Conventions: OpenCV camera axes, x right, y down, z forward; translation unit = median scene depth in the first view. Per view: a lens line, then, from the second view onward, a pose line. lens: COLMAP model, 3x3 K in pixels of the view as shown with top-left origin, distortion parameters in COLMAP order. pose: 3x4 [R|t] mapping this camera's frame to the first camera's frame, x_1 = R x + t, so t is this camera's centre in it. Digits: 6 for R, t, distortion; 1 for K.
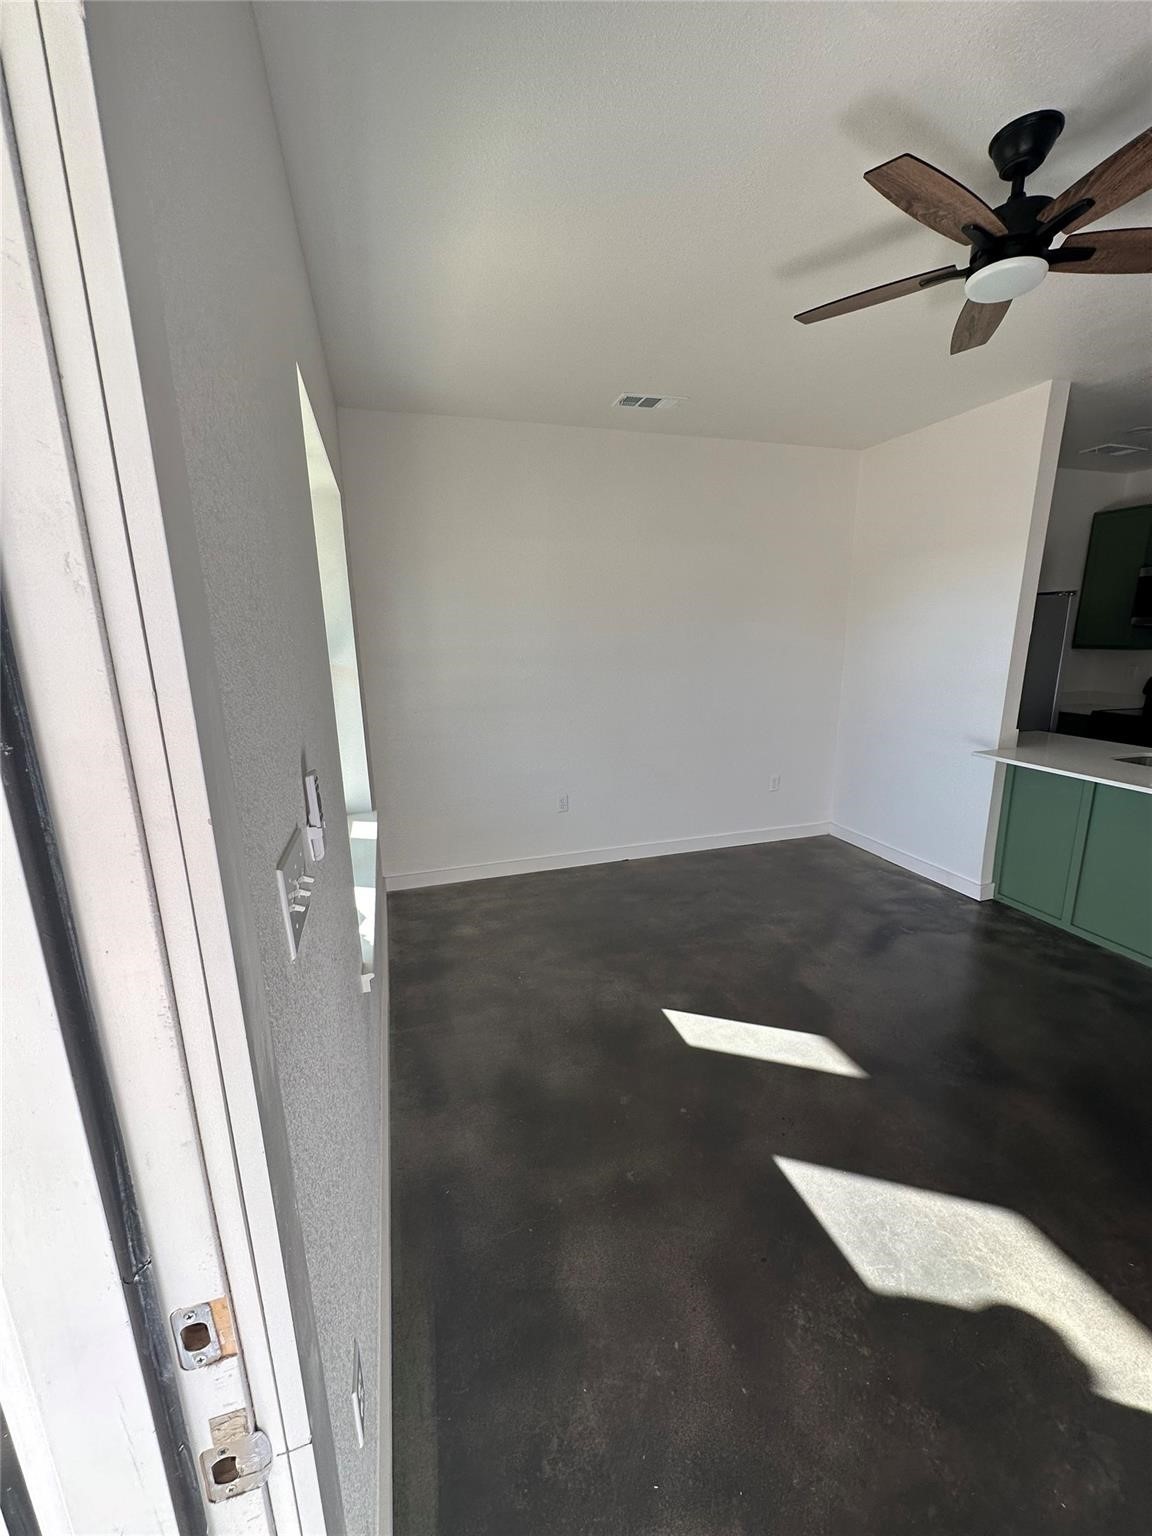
lens RADIAL K [[607.8, 0, 577.8], [0, 607.8, 767.6], [0, 0, 1]] dist [-0.004686, 0.000114]
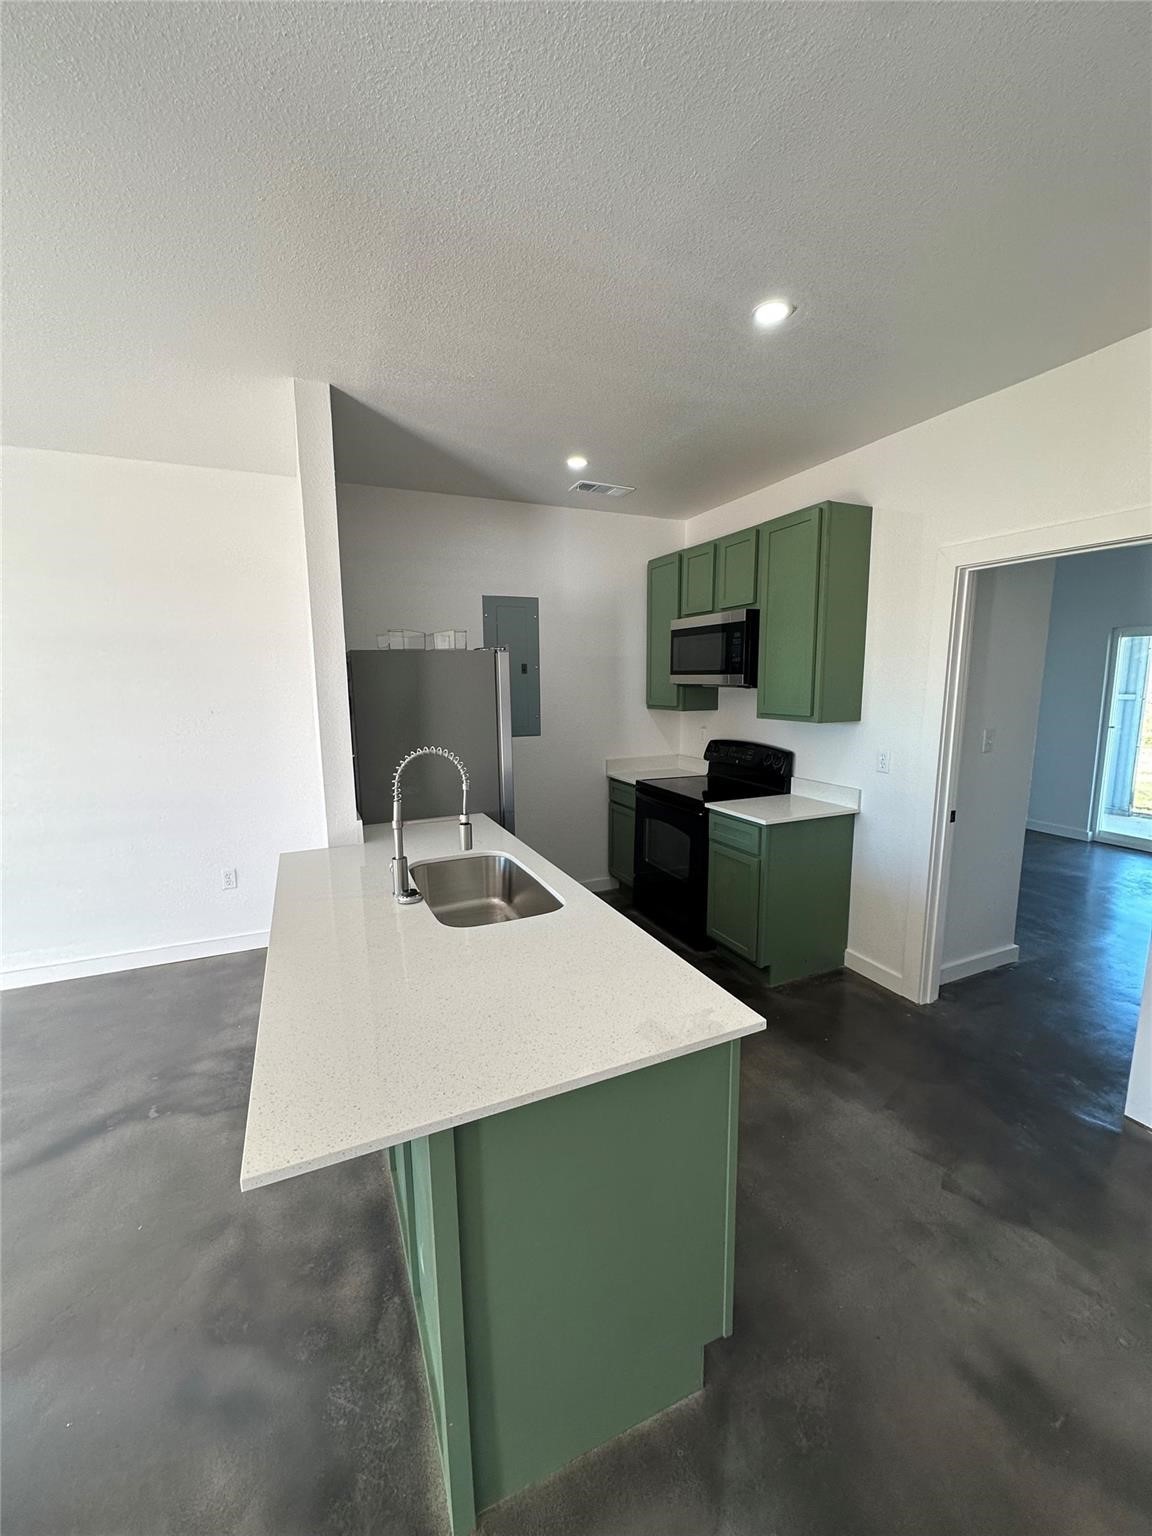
lens RADIAL K [[607.8, 0, 577.8], [0, 607.8, 767.6], [0, 0, 1]] dist [-0.004686, 0.000114]
pose [[0.992322, -0.013147, 0.122980, 1.002434], [0.022405, 0.996991, -0.074203, -0.075164], [-0.121634, 0.076388, 0.989631, 0.213810]]
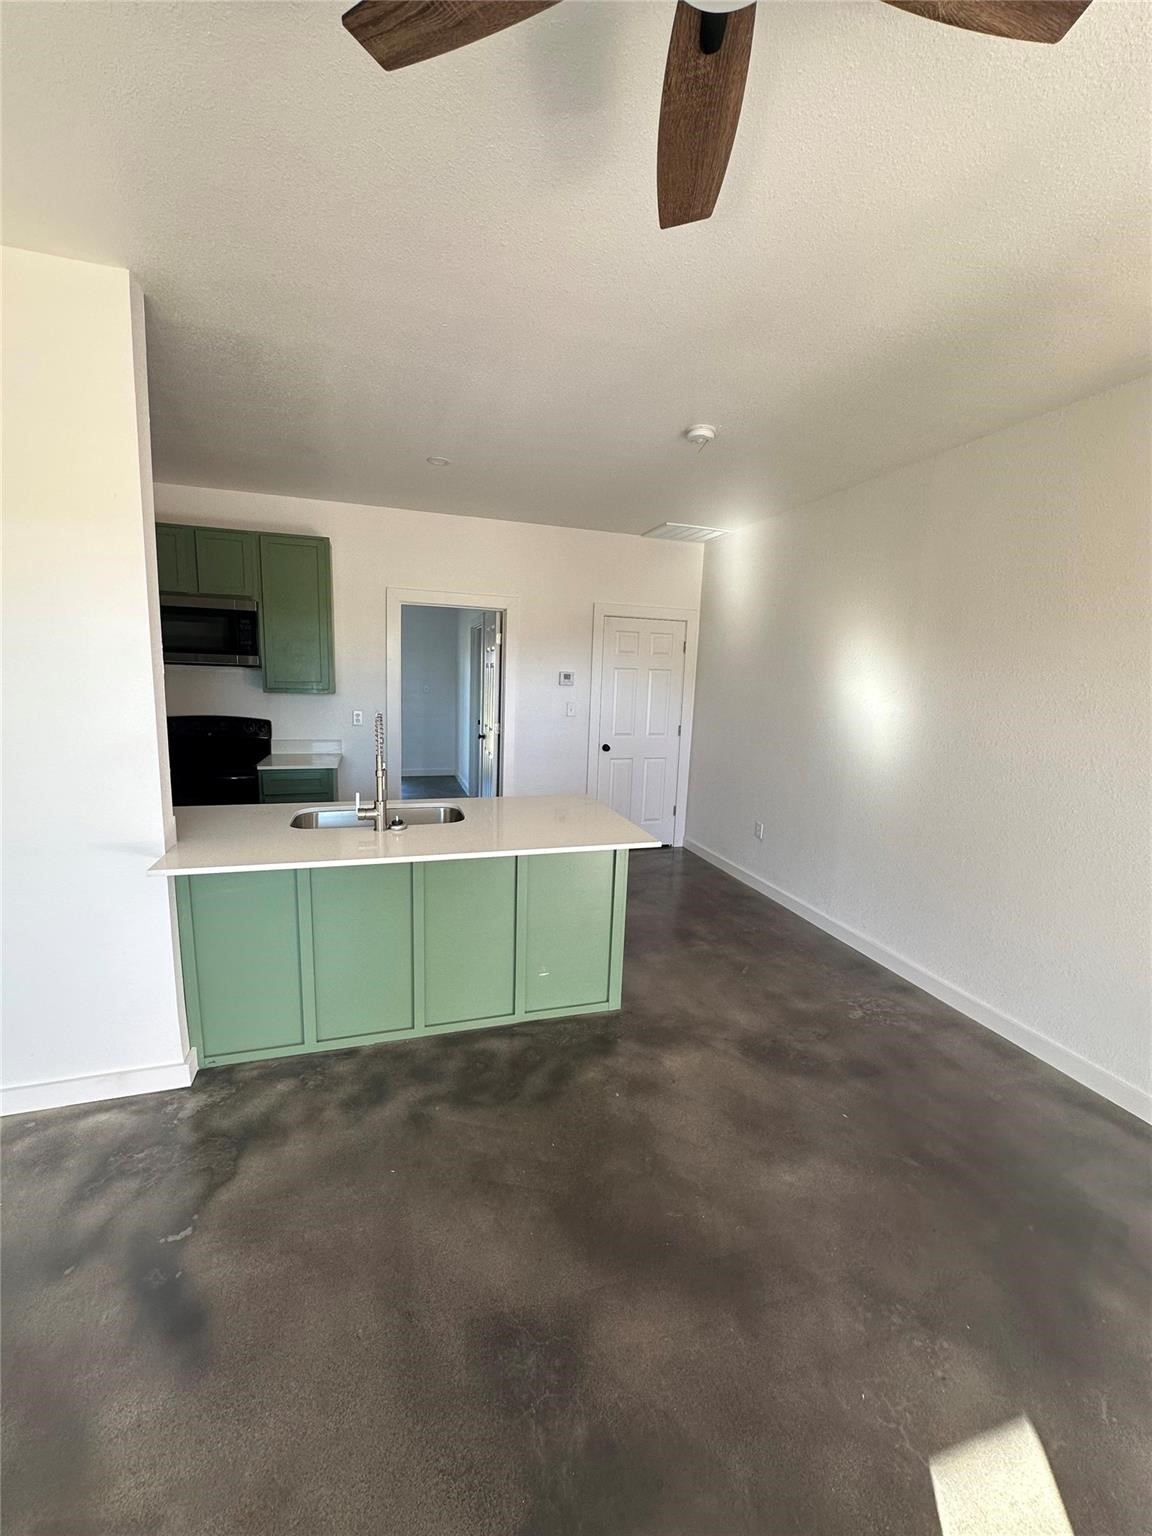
lens RADIAL K [[607.8, 0, 577.8], [0, 607.8, 767.6], [0, 0, 1]] dist [-0.004686, 0.000114]
pose [[-0.009699, -0.138156, 0.990363, 0.084340], [0.189900, 0.972131, 0.137472, -0.134624], [-0.981756, 0.189403, 0.016807, 0.606869]]
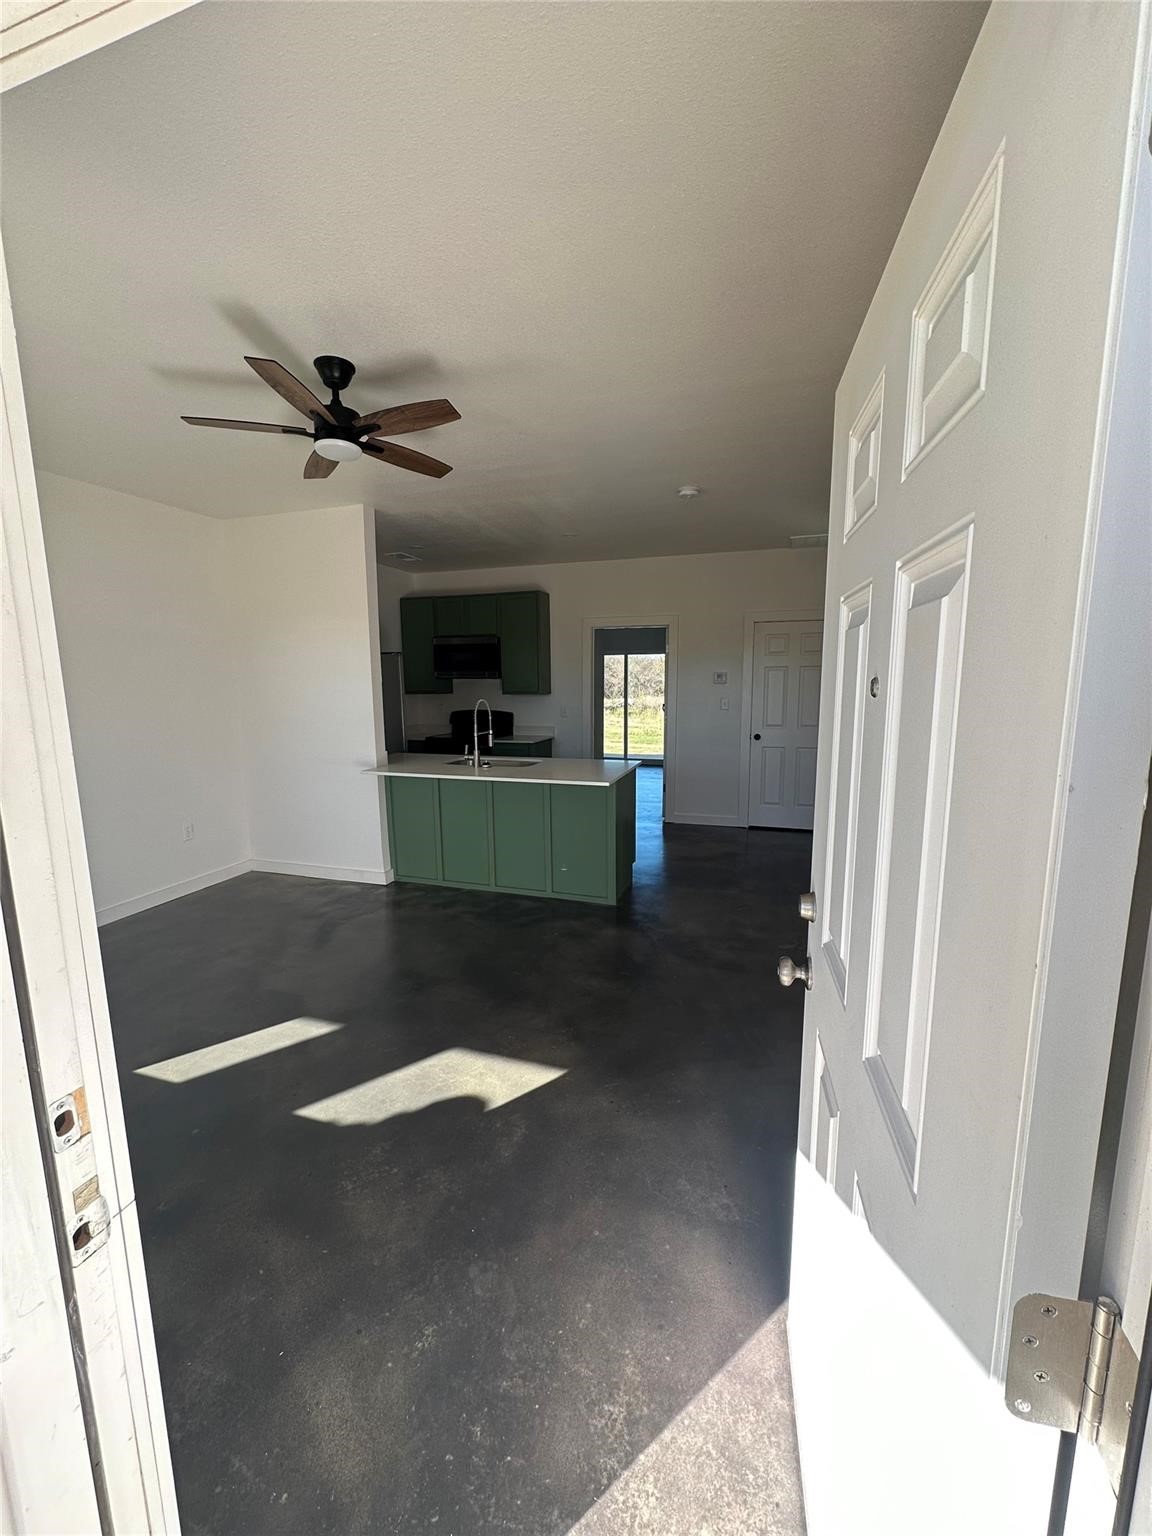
lens RADIAL K [[607.8, 0, 577.8], [0, 607.8, 767.6], [0, 0, 1]] dist [-0.004686, 0.000114]
pose [[0.573454, -0.111453, 0.811621, -0.147729], [0.182248, 0.983233, 0.006251, 0.046515], [-0.798709, 0.144332, 0.584151, -0.140420]]
